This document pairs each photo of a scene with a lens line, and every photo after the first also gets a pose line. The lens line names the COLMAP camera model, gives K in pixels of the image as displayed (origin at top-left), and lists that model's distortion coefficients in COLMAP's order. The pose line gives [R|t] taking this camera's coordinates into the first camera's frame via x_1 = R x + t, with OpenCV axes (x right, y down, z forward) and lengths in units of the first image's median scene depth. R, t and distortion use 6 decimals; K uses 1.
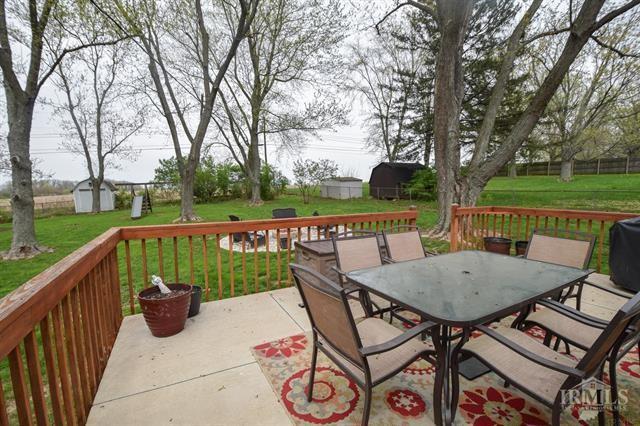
lens RADIAL K [[280.2, 0, 317.4], [0, 280.2, 218.7], [0, 0, 1]] dist [0.002451, -0.013179]
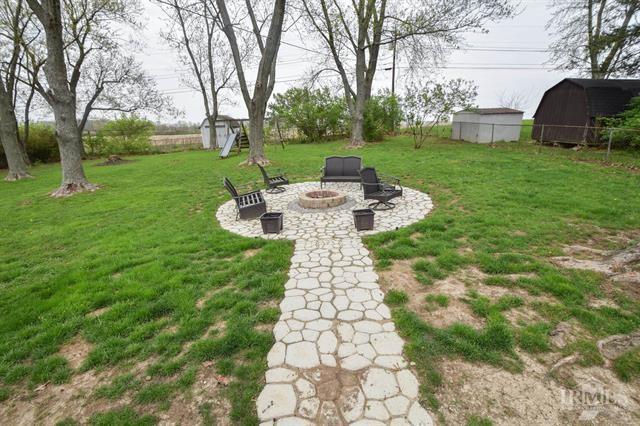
lens RADIAL K [[280.2, 0, 317.4], [0, 280.2, 218.7], [0, 0, 1]] dist [0.002451, -0.013179]
pose [[0.870463, 0.157705, -0.466286, 0.099062], [-0.056520, 0.973044, 0.223586, -0.023478], [0.488978, -0.168269, 0.855913, 0.230196]]
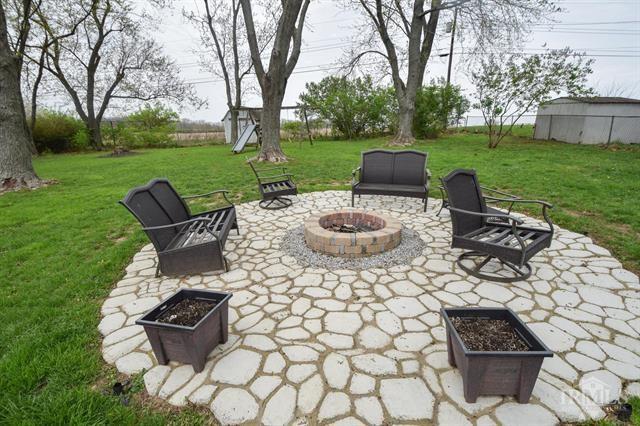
lens RADIAL K [[280.2, 0, 317.4], [0, 280.2, 218.7], [0, 0, 1]] dist [0.002451, -0.013179]
pose [[0.799583, 0.204854, -0.564537, 0.020049], [-0.088525, 0.969959, 0.226588, -0.014891], [0.593996, -0.131200, 0.793698, 0.380808]]
